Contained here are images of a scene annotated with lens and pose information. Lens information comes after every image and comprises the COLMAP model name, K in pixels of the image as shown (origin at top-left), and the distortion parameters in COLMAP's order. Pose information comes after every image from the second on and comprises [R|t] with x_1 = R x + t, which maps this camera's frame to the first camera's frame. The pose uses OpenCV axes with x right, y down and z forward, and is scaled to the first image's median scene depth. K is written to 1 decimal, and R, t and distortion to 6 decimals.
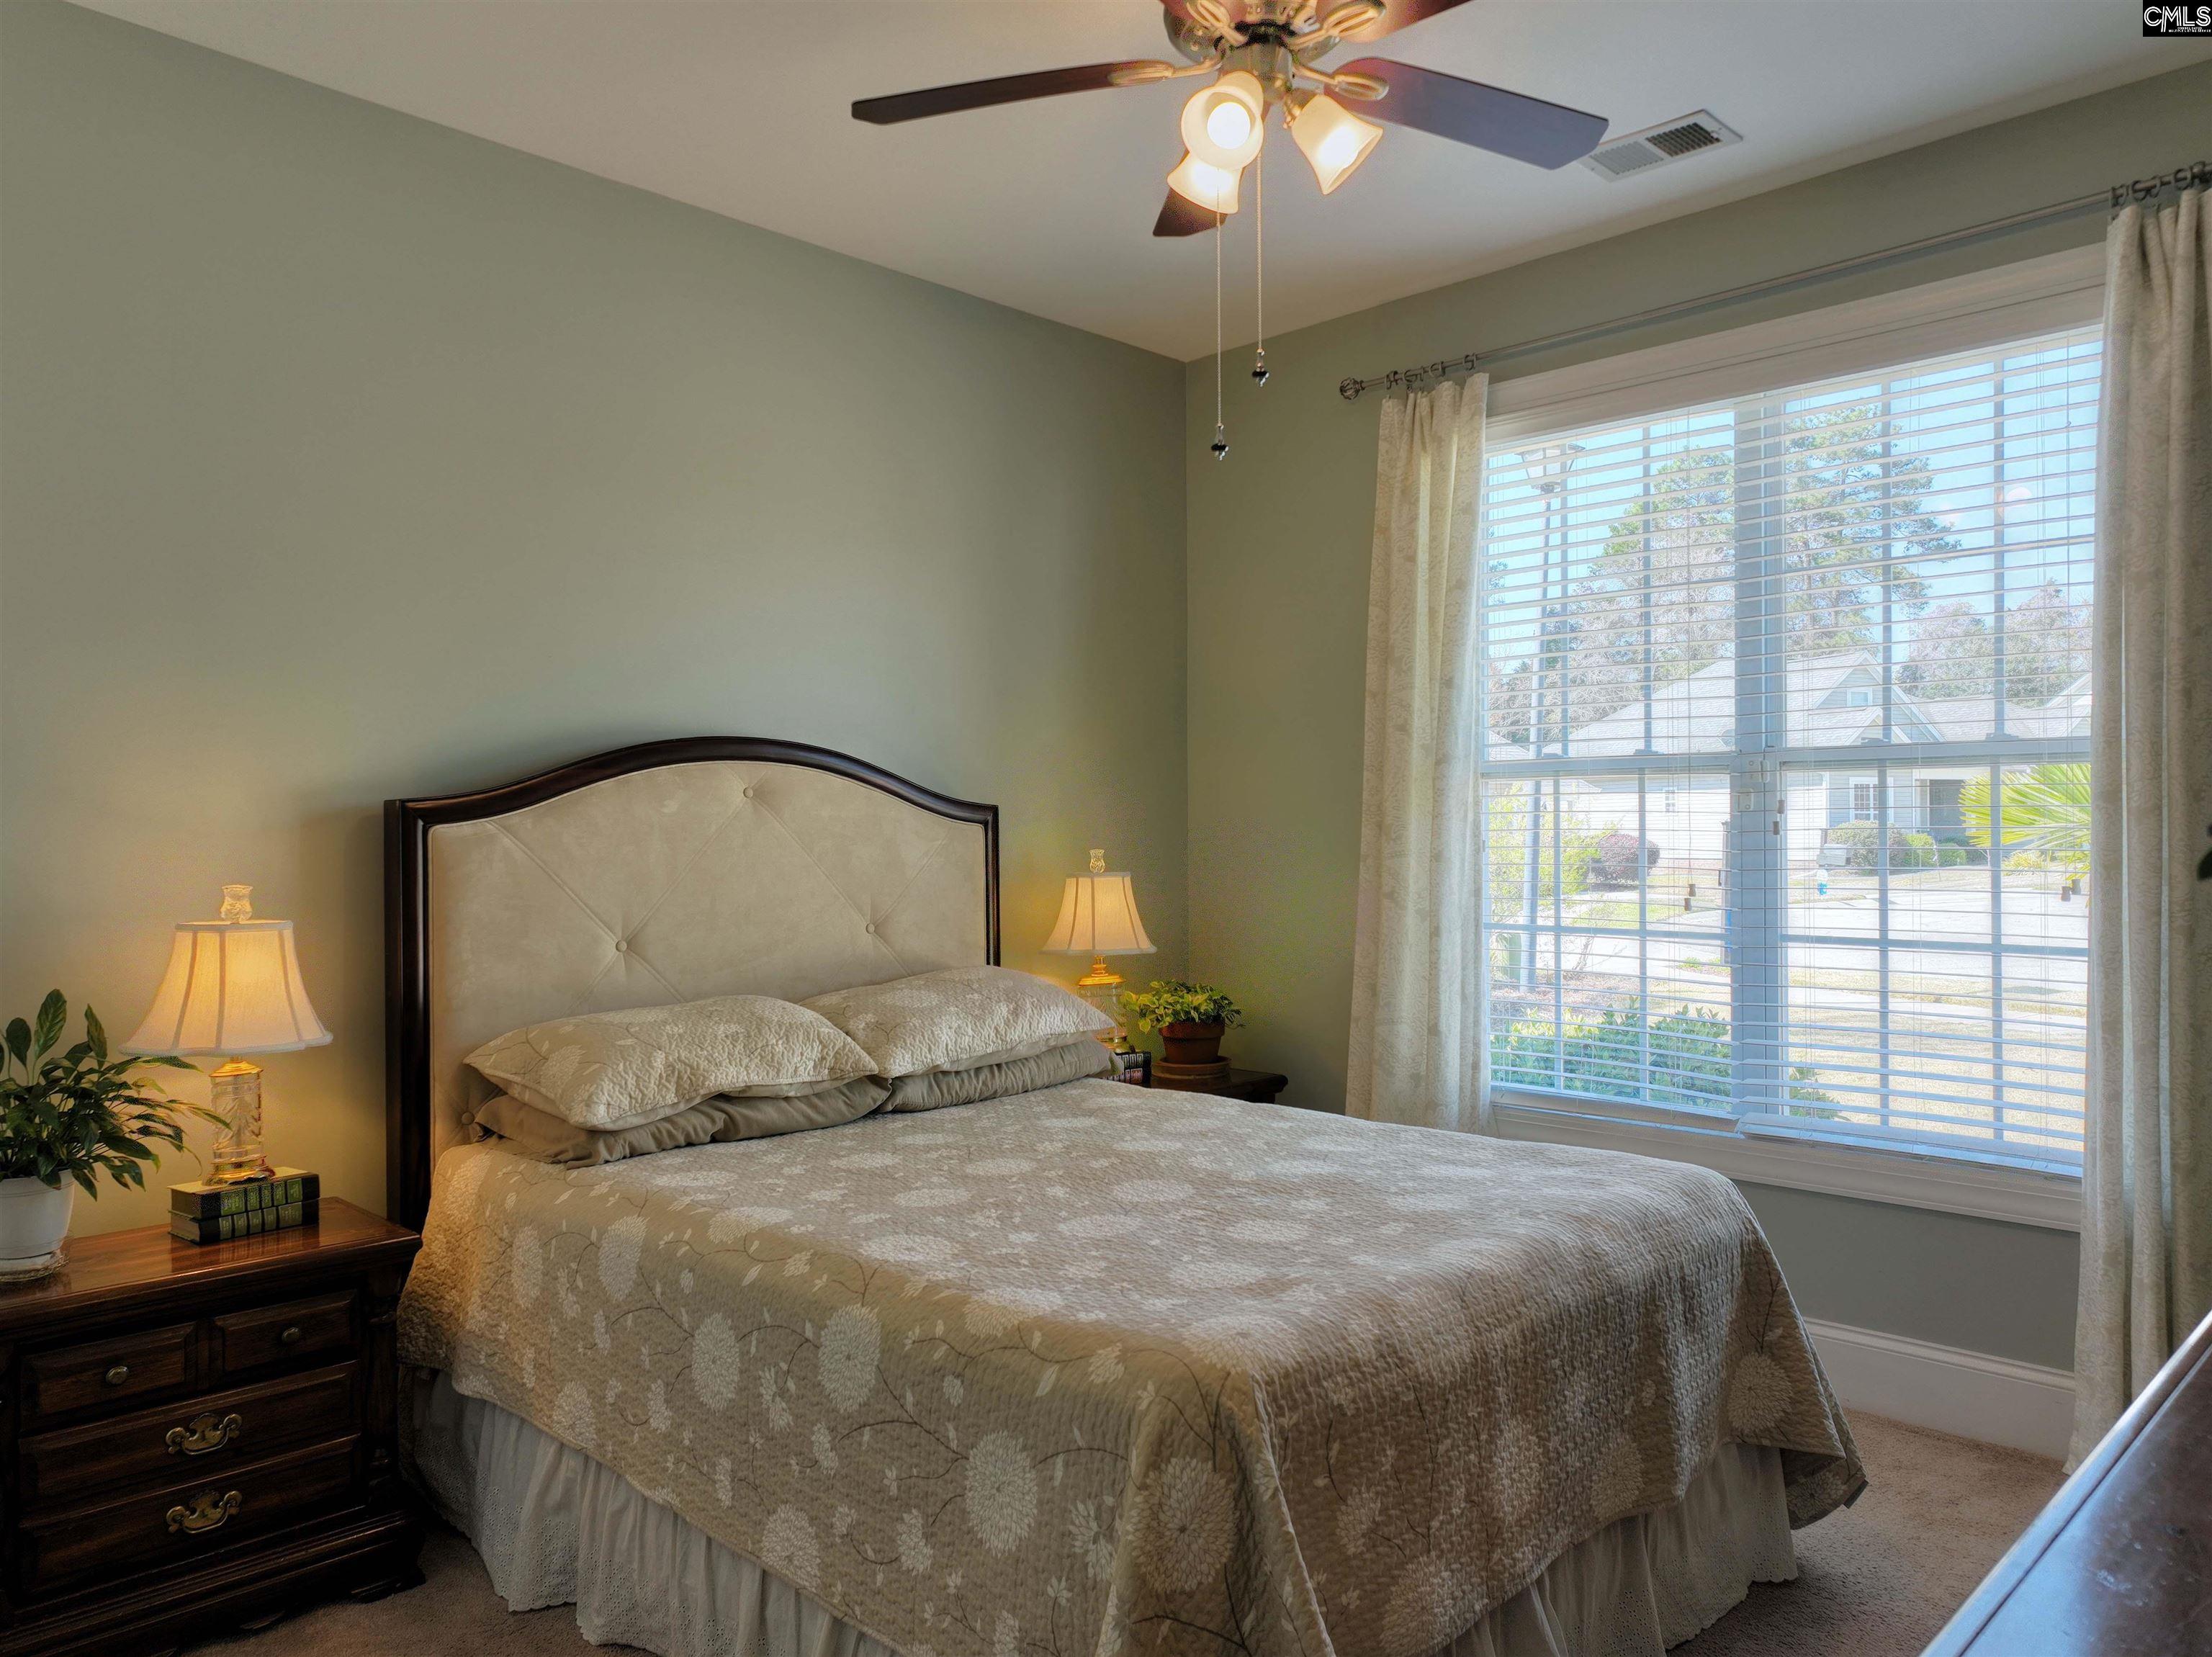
lens RADIAL K [[1567.7, 0, 1095.1], [0, 1567.7, 834.3], [0, 0, 1]] dist [0.007931, 0.015735]
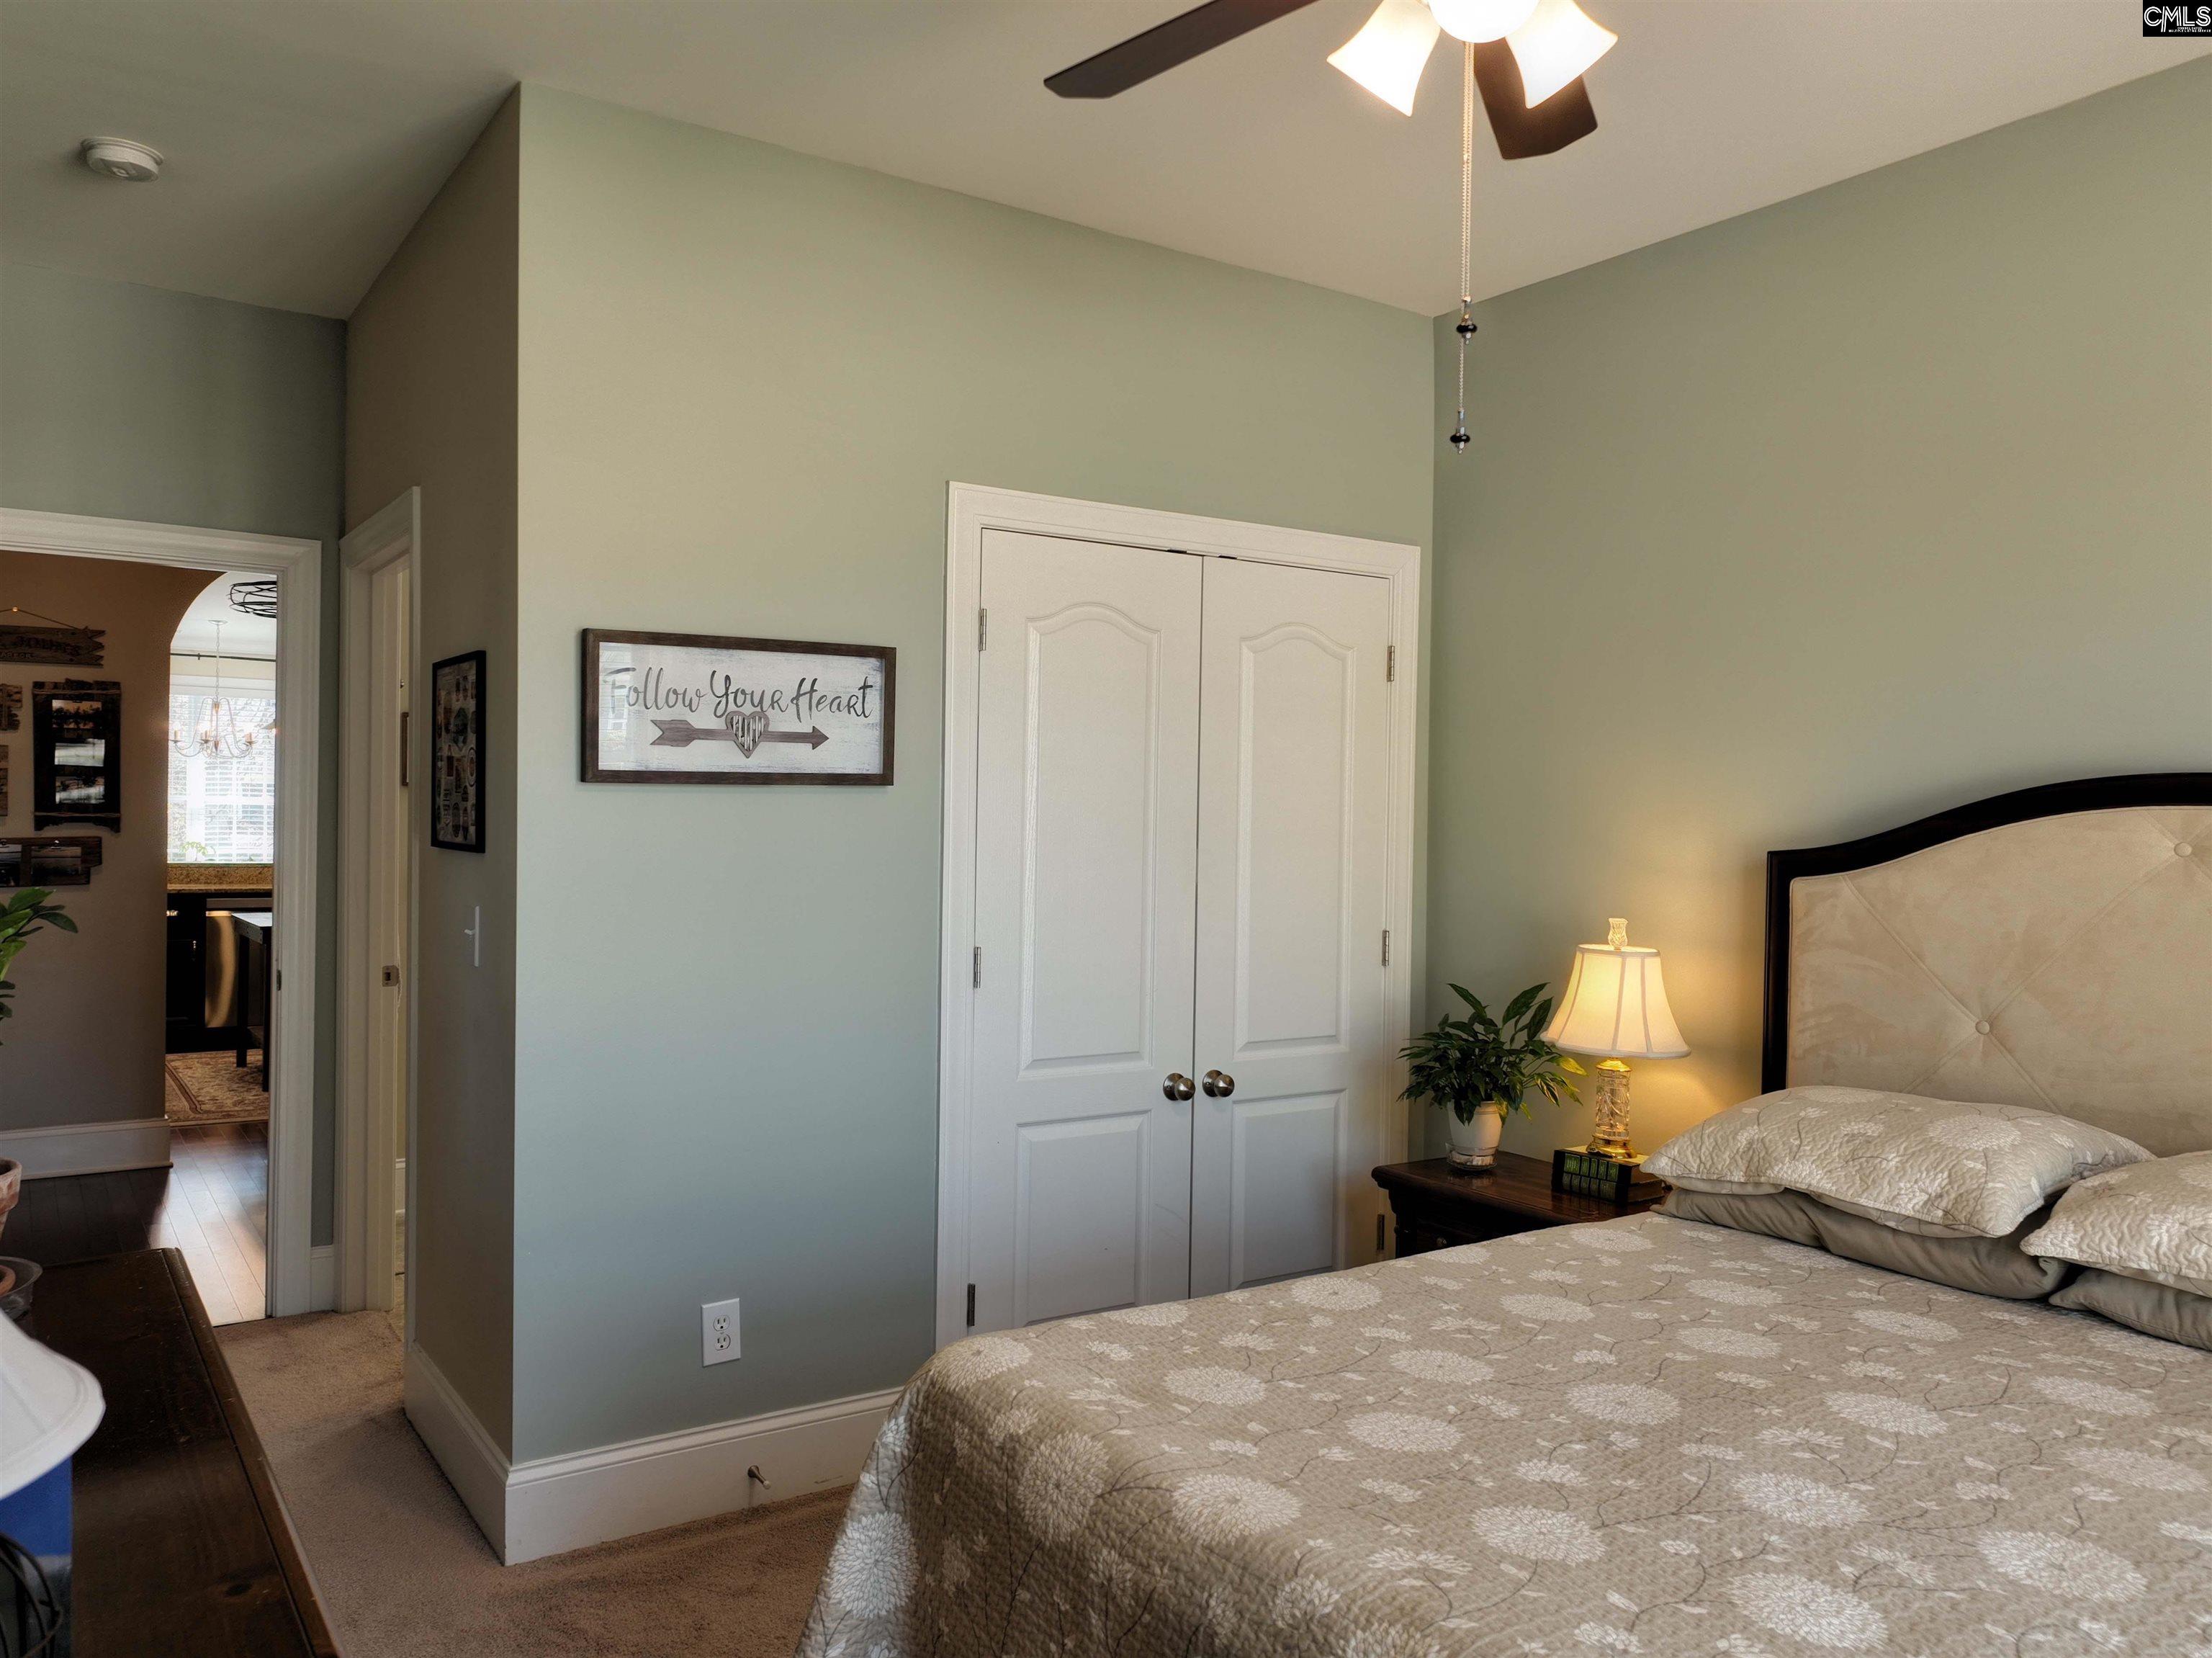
lens RADIAL K [[1567.9, 0, 1096.6], [0, 1567.9, 819.7], [0, 0, 1]] dist [0.007931, 0.015735]
pose [[-0.185710, 0.003151, -0.982600, 0.712131], [-0.013632, 0.999890, 0.005783, -0.045907], [0.982510, 0.014469, -0.185646, 0.766579]]
